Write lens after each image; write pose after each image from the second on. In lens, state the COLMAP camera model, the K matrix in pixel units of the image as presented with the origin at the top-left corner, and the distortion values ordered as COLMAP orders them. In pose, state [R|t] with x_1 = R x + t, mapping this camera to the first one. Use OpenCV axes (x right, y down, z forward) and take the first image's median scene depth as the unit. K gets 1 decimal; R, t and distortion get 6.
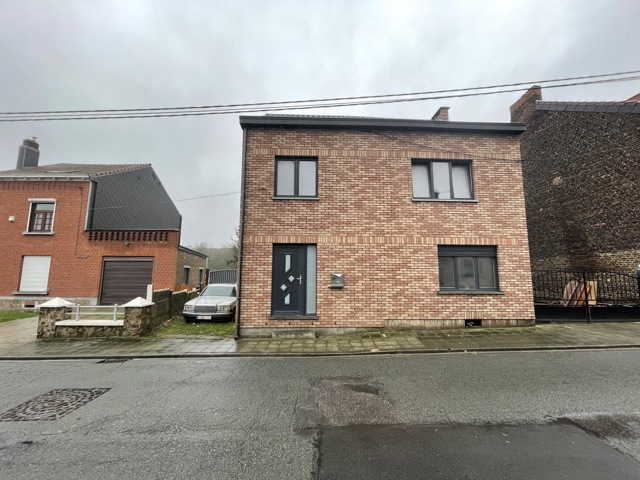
lens RADIAL K [[257.2, 0, 318.8], [0, 257.2, 239.0], [0, 0, 1]] dist [-0.000888, -0.000367]
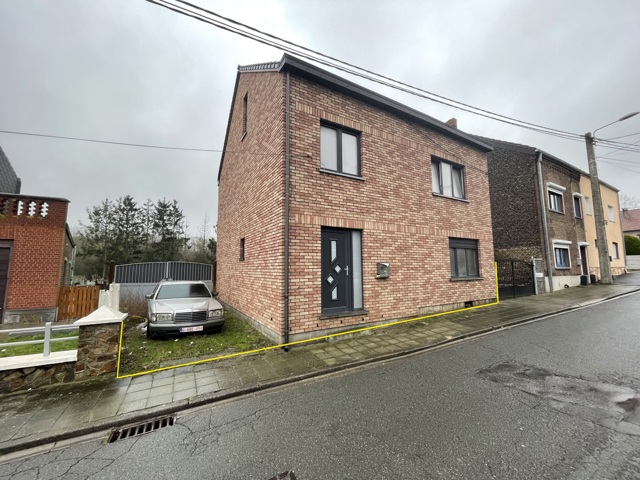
lens RADIAL K [[257.2, 0, 319.9], [0, 257.2, 239.3], [0, 0, 1]] dist [-0.000888, -0.000367]
pose [[0.881373, 0.039888, 0.470735, -0.551295], [-0.047737, 0.998849, 0.004740, 0.054328], [-0.470004, -0.026649, 0.882262, 0.281645]]
